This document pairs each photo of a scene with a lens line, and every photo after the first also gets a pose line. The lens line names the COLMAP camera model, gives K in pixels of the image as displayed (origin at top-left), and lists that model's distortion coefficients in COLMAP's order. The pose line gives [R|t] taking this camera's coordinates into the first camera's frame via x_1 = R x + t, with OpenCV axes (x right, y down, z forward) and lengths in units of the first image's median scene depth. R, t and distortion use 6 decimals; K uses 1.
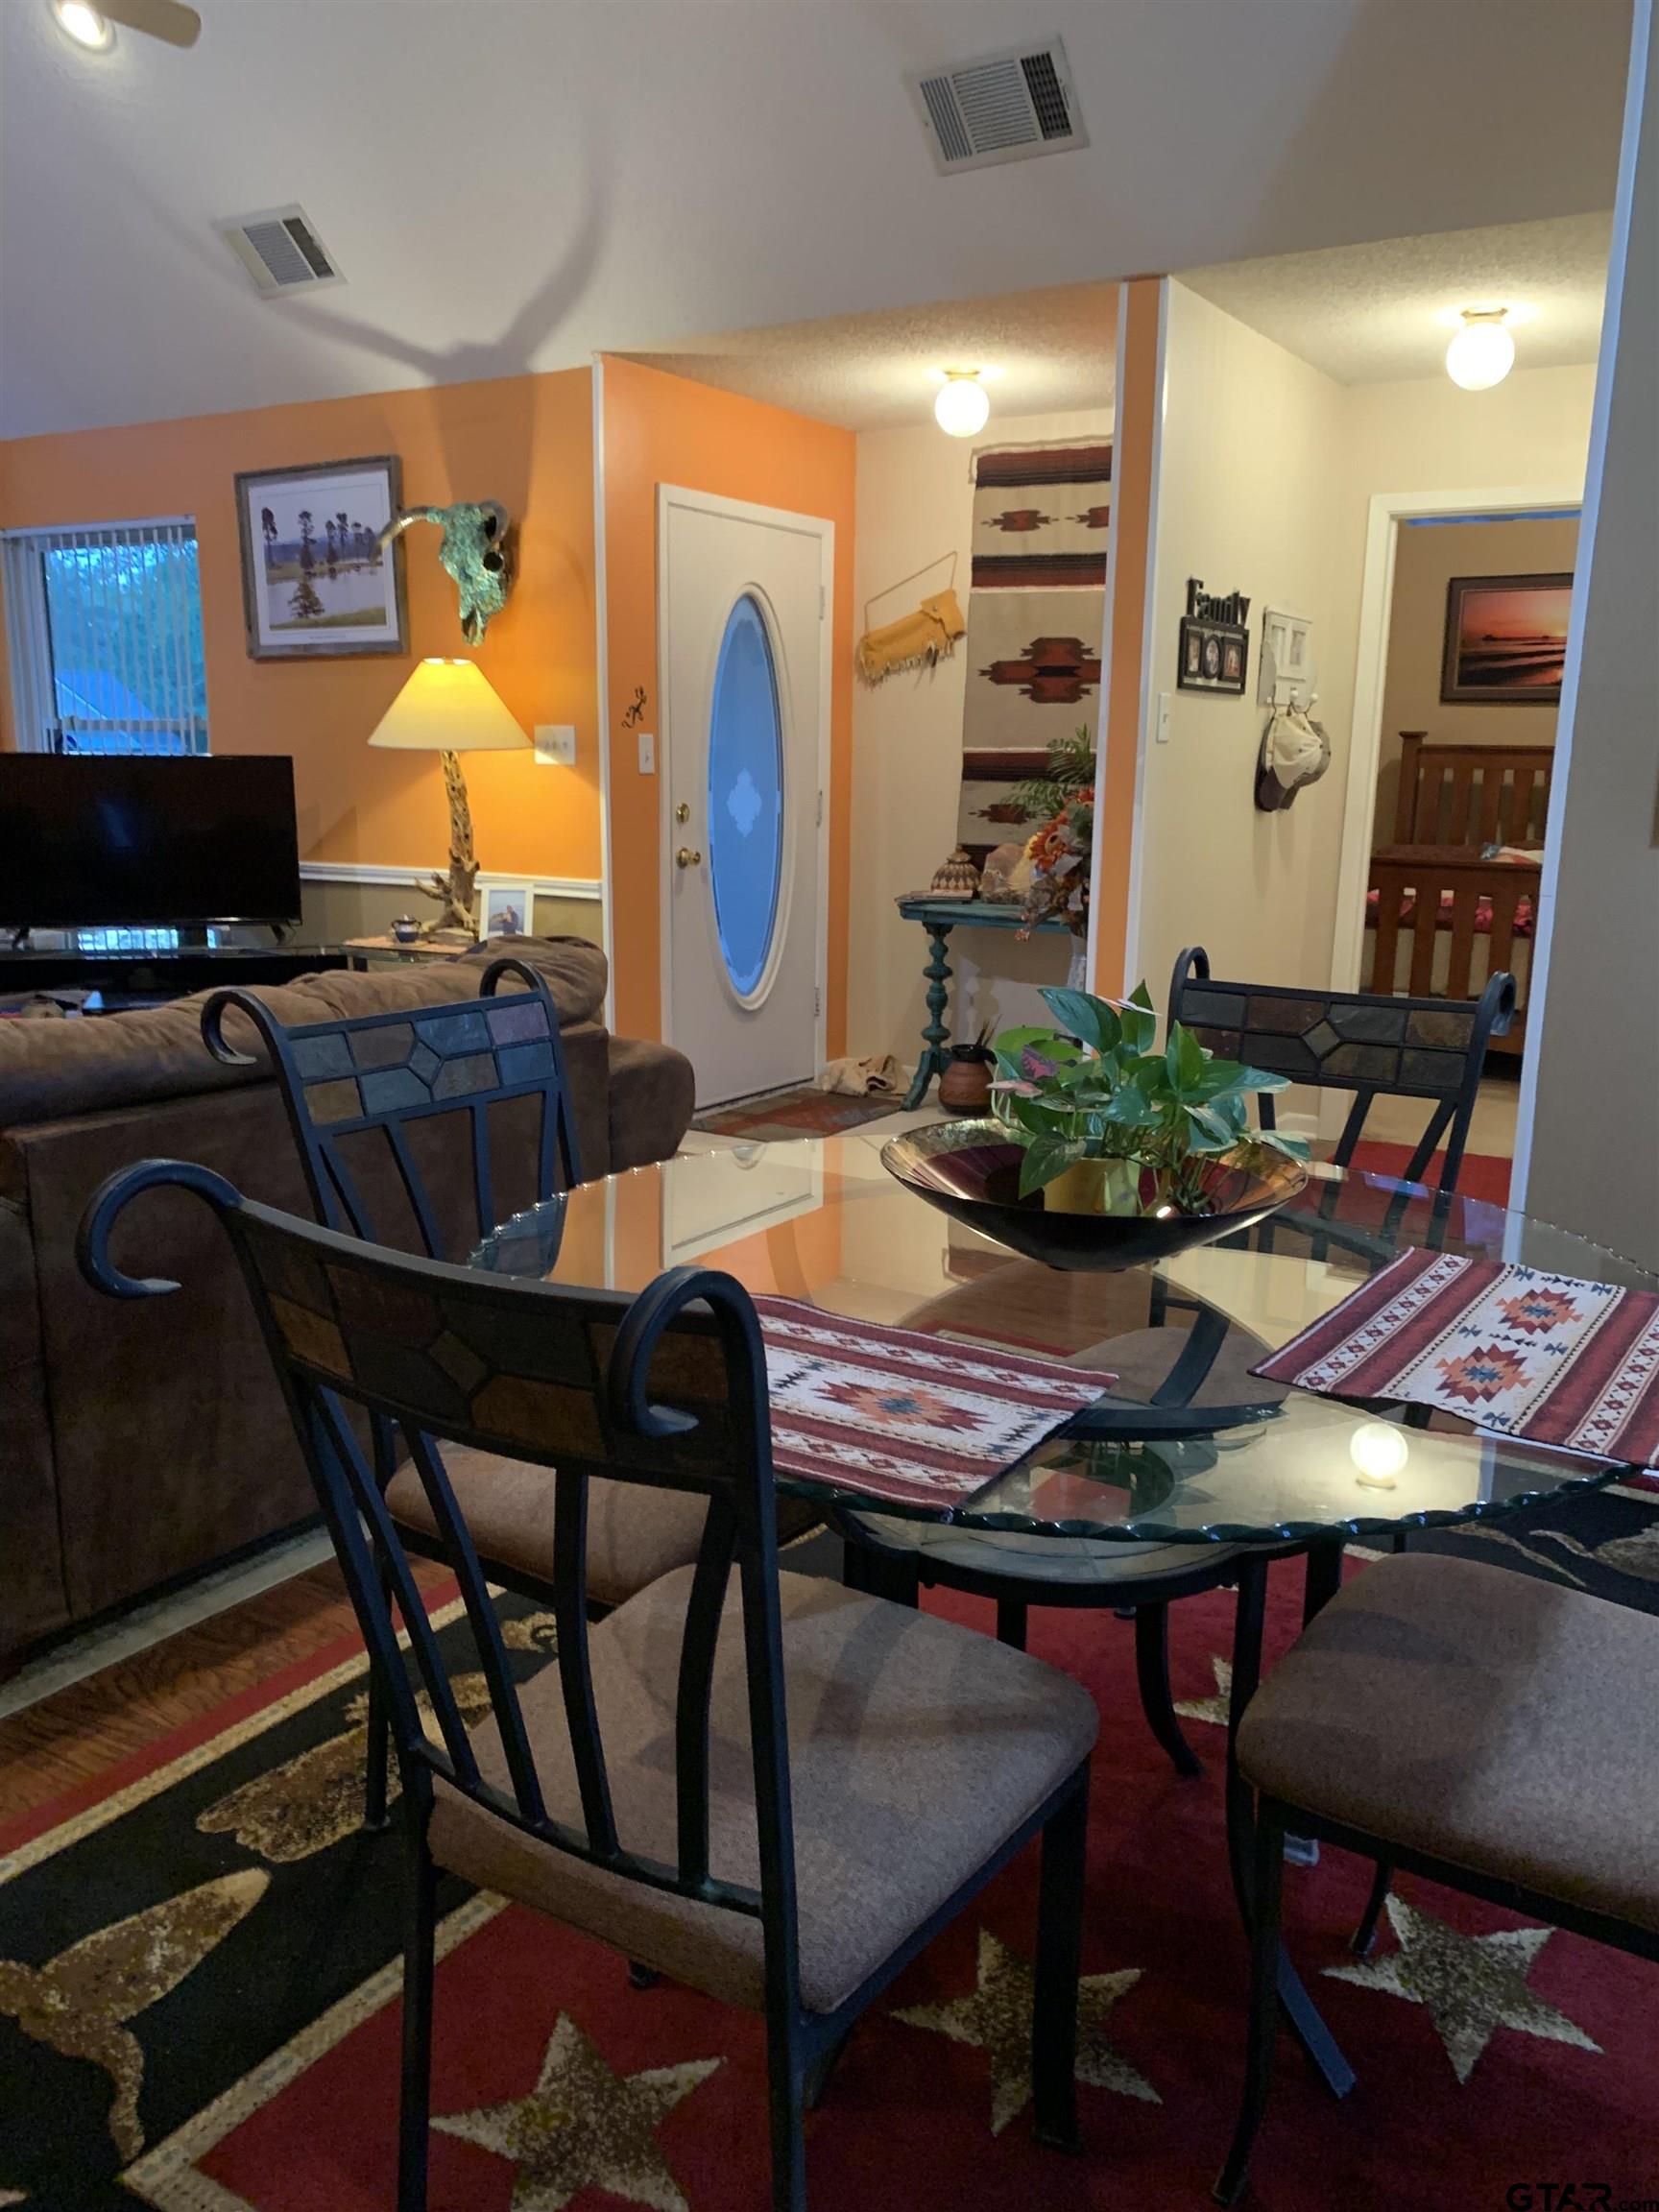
lens RADIAL K [[1684.3, 0, 823.6], [0, 1684.3, 1124.2], [0, 0, 1]] dist [0.012088, -0.003663]
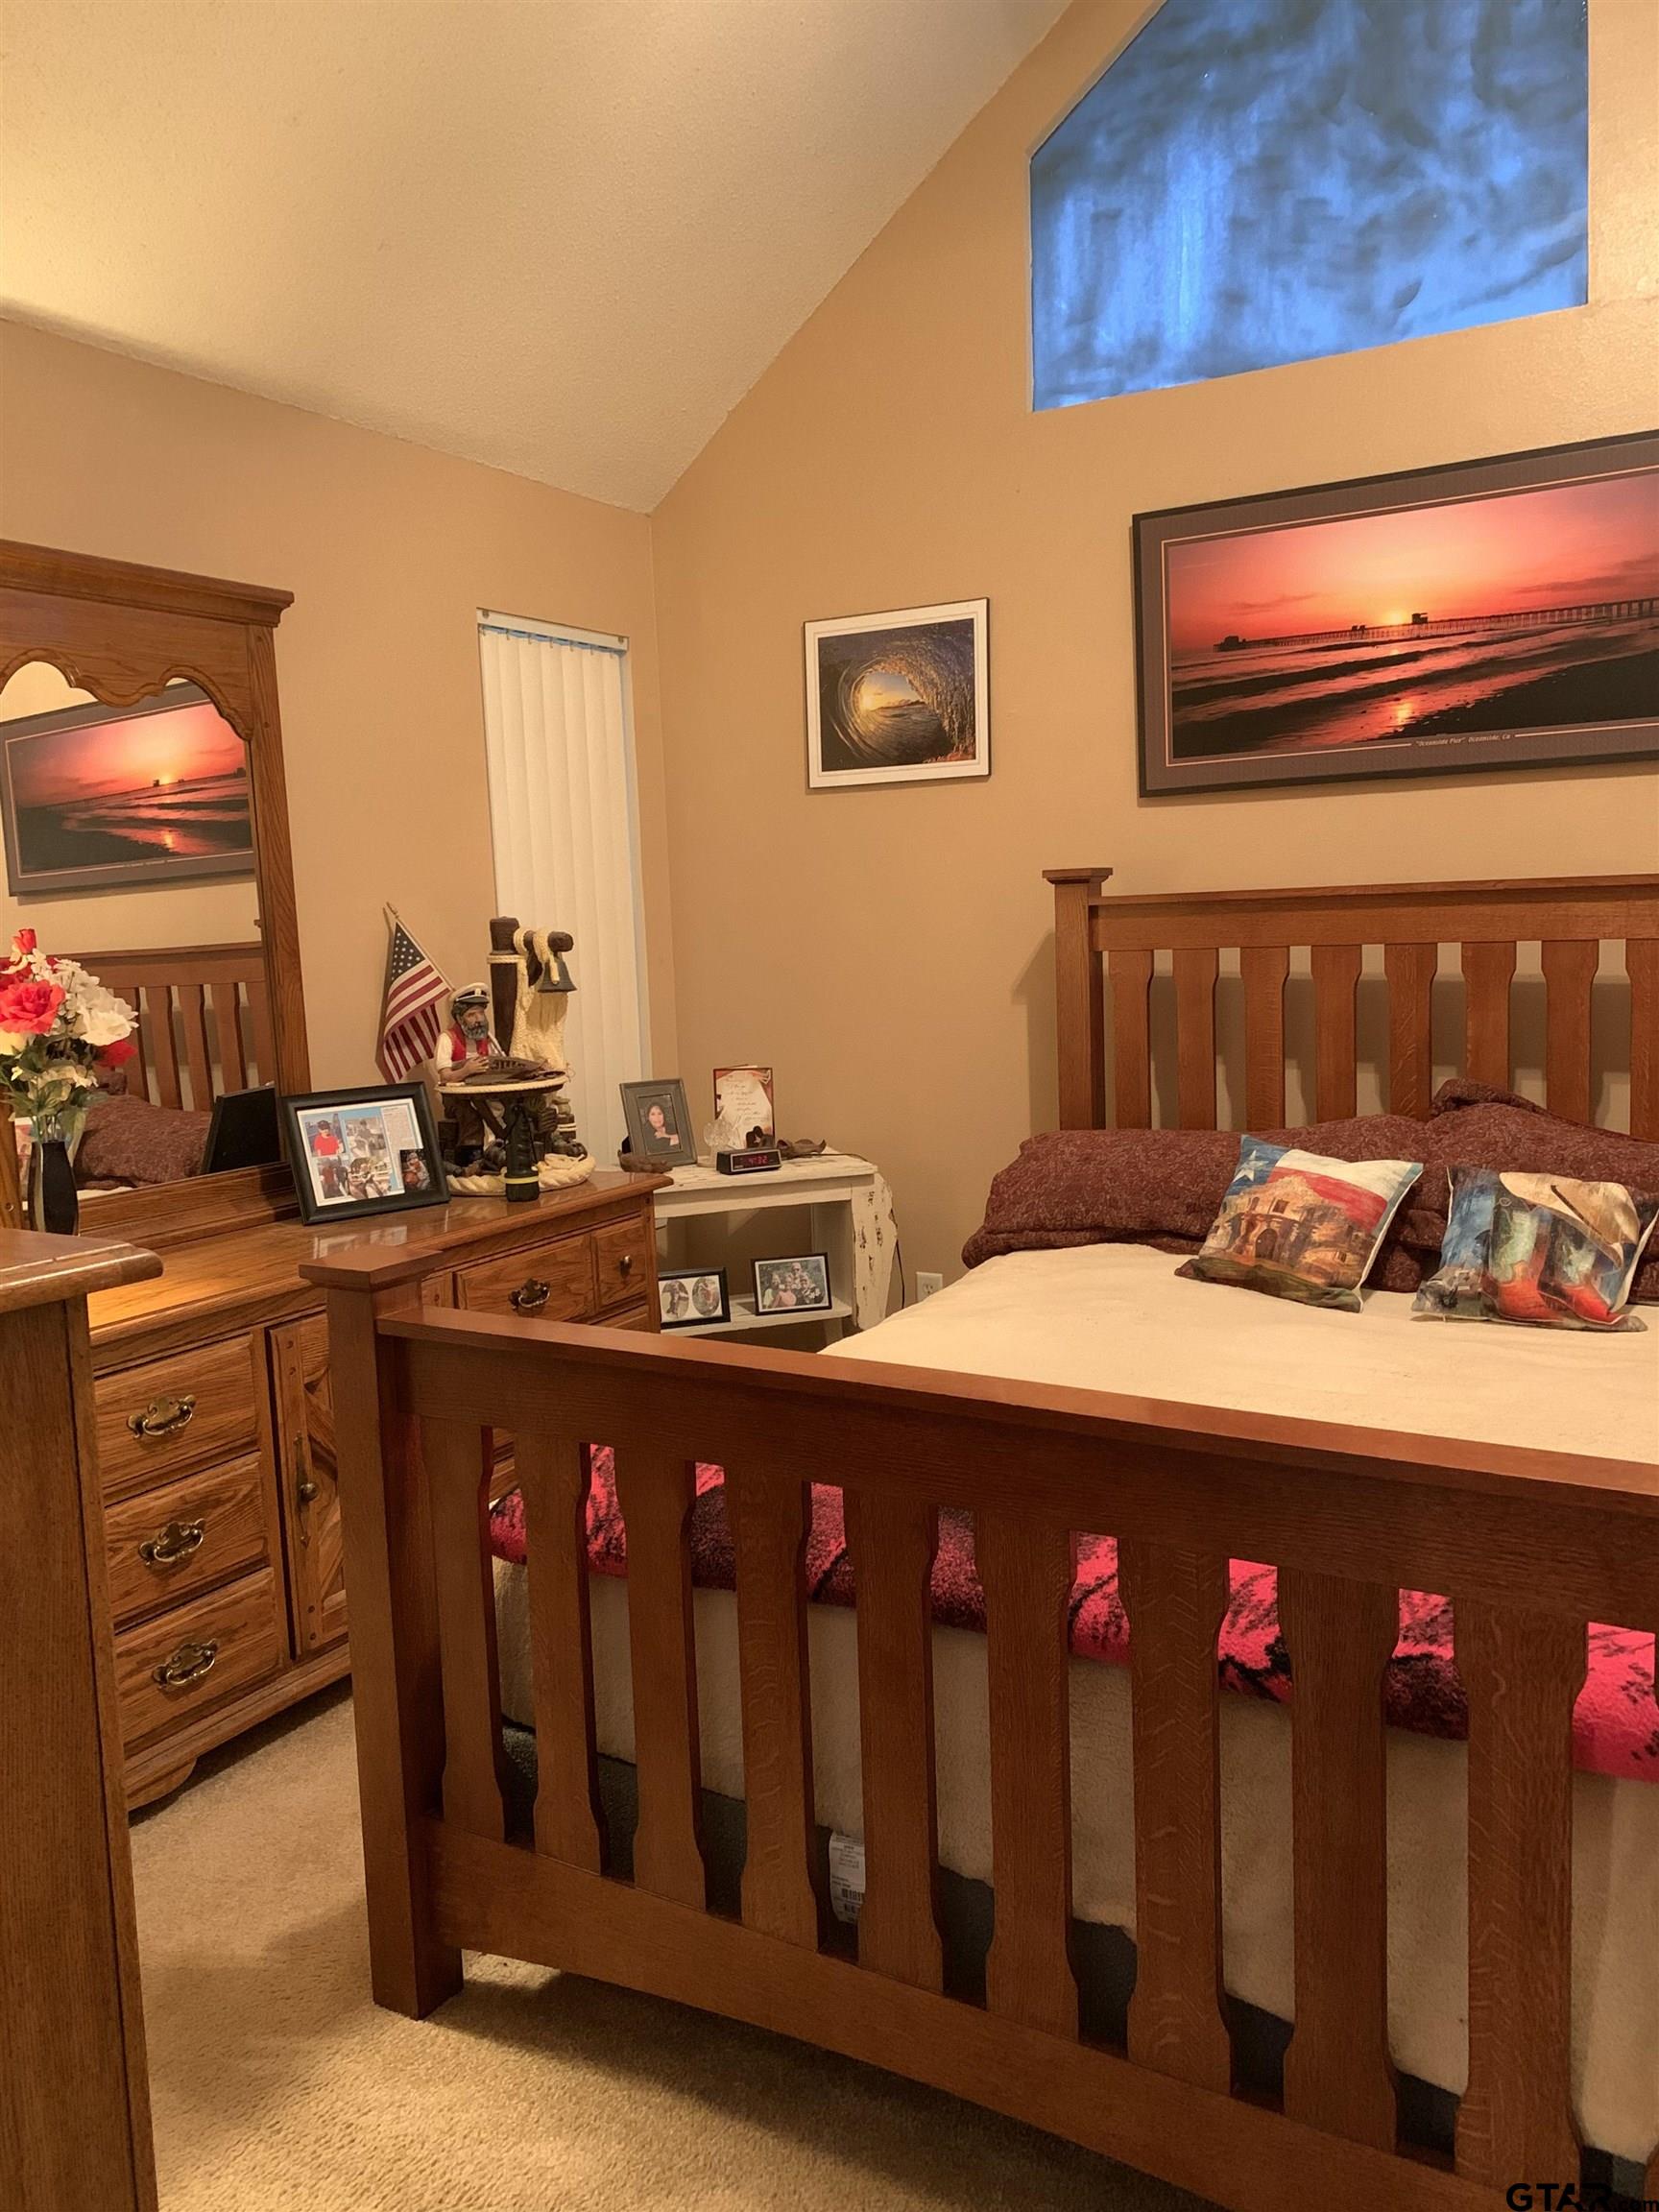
lens RADIAL K [[1674.7, 0, 829.5], [0, 1674.7, 1106.0], [0, 0, 1]] dist [0.147936, -0.397473]
pose [[0.997775, -0.058736, 0.031555, 0.270022], [0.061740, 0.992591, -0.104653, -0.132106], [-0.025174, 0.106368, 0.994008, 0.583883]]
